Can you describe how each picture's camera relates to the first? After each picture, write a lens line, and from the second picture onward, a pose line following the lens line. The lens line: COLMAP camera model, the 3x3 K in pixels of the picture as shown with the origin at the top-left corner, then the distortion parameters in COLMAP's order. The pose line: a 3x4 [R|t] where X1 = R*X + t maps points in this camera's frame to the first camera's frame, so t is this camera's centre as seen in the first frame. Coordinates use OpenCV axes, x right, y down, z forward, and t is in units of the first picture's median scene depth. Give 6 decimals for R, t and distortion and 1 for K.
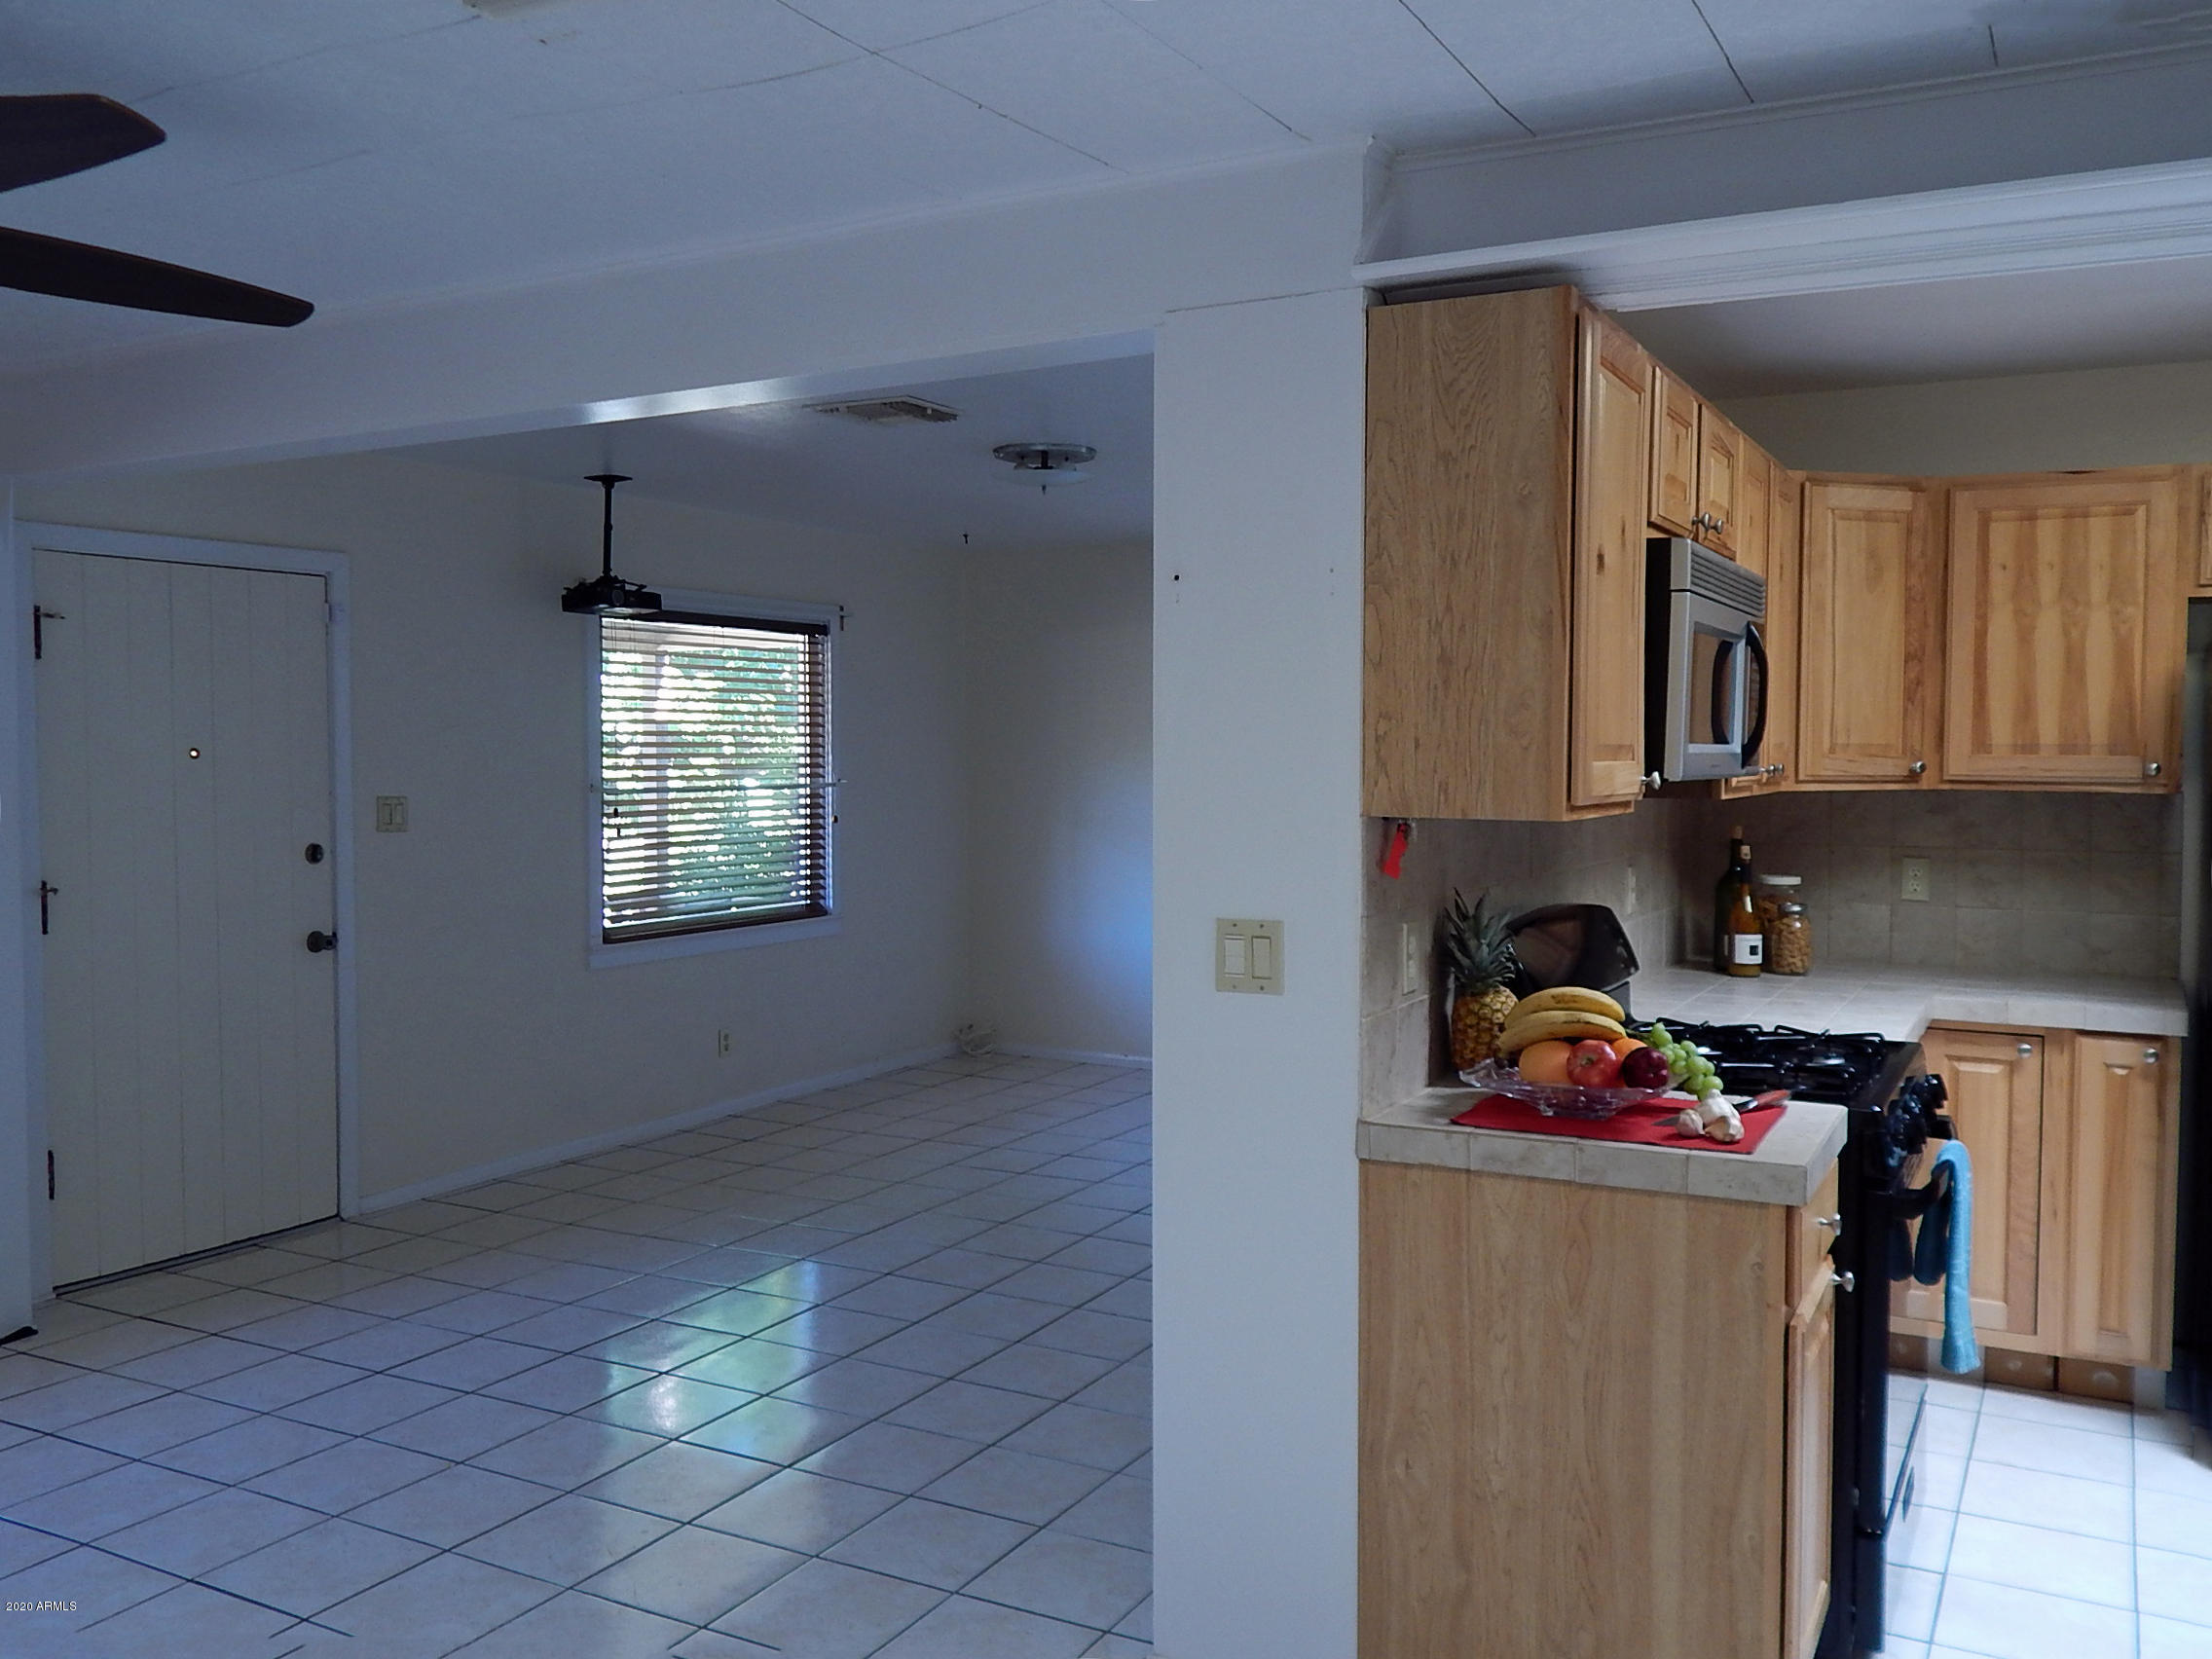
lens RADIAL K [[1845.7, 0, 1106.0], [0, 1845.7, 829.5], [0, 0, 1]] dist [0.001237, 0.000882]
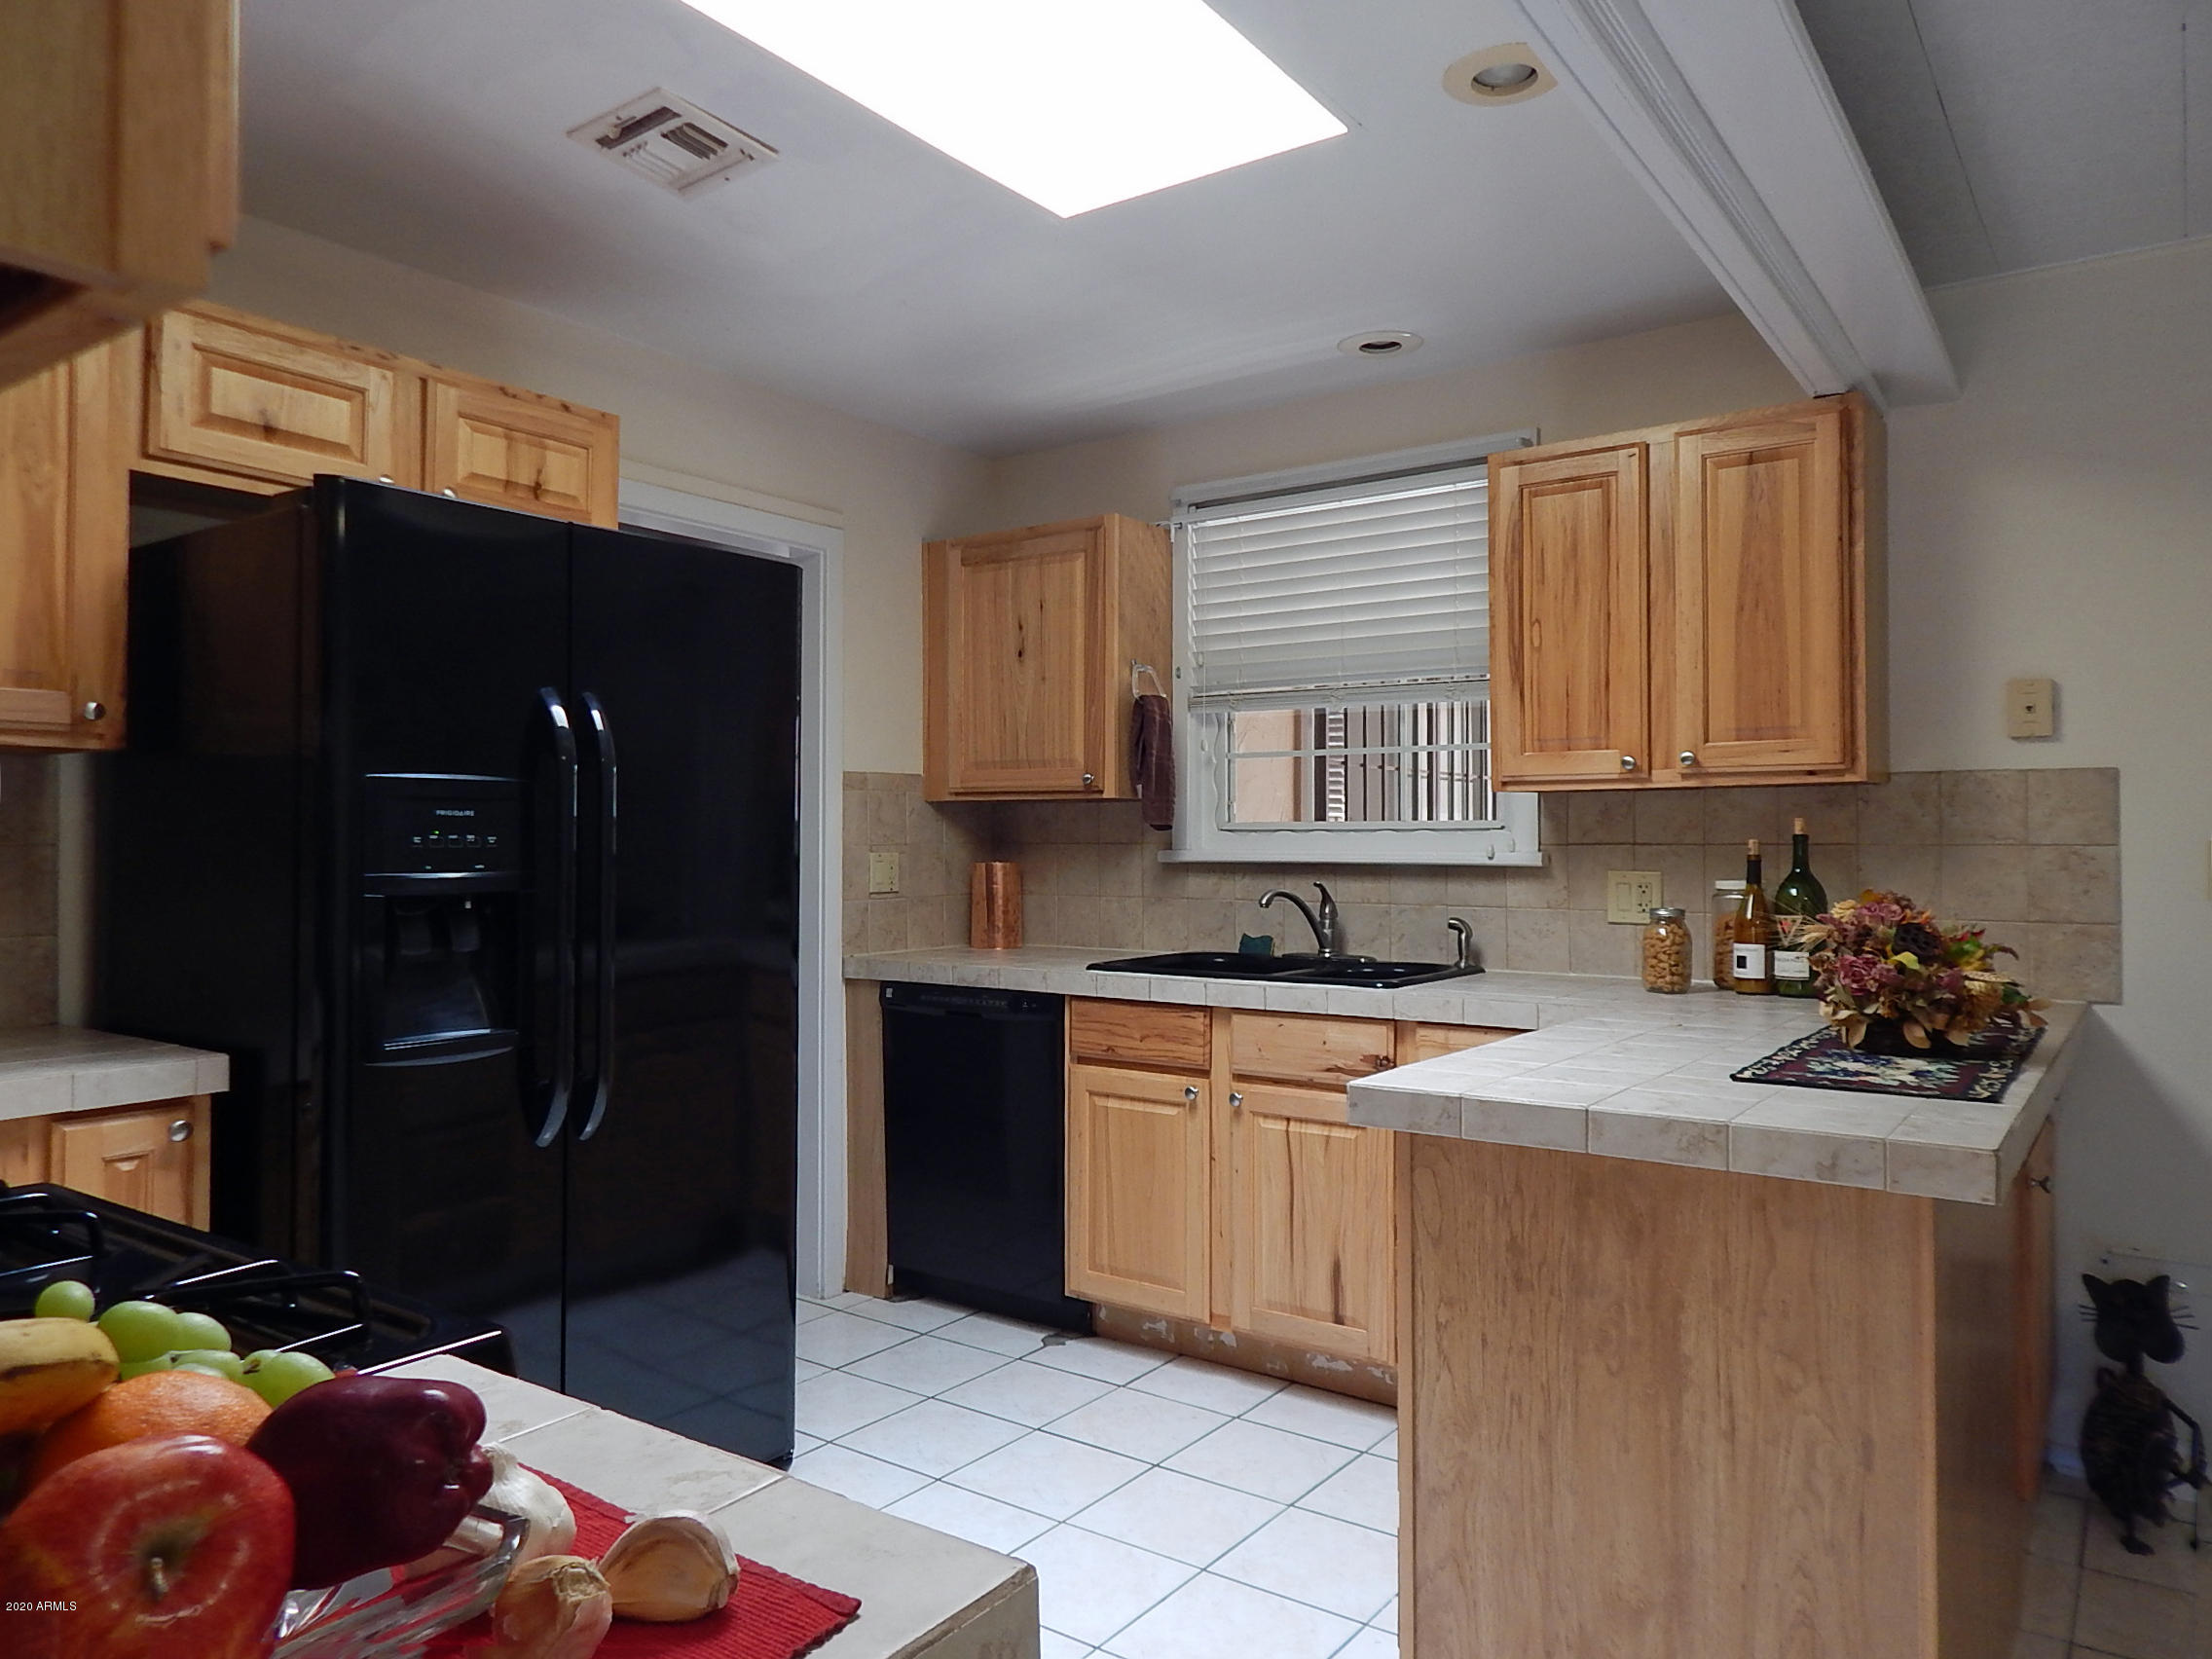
lens RADIAL K [[1478.3, 0, 1106.0], [0, 1478.3, 829.5], [0, 0, 1]] dist [0.006291, 0.003006]
pose [[0.125190, 0.008957, 0.992092, 0.075723], [0.047626, 0.998752, -0.015027, 0.036469], [-0.990989, 0.049131, 0.124607, 0.565346]]
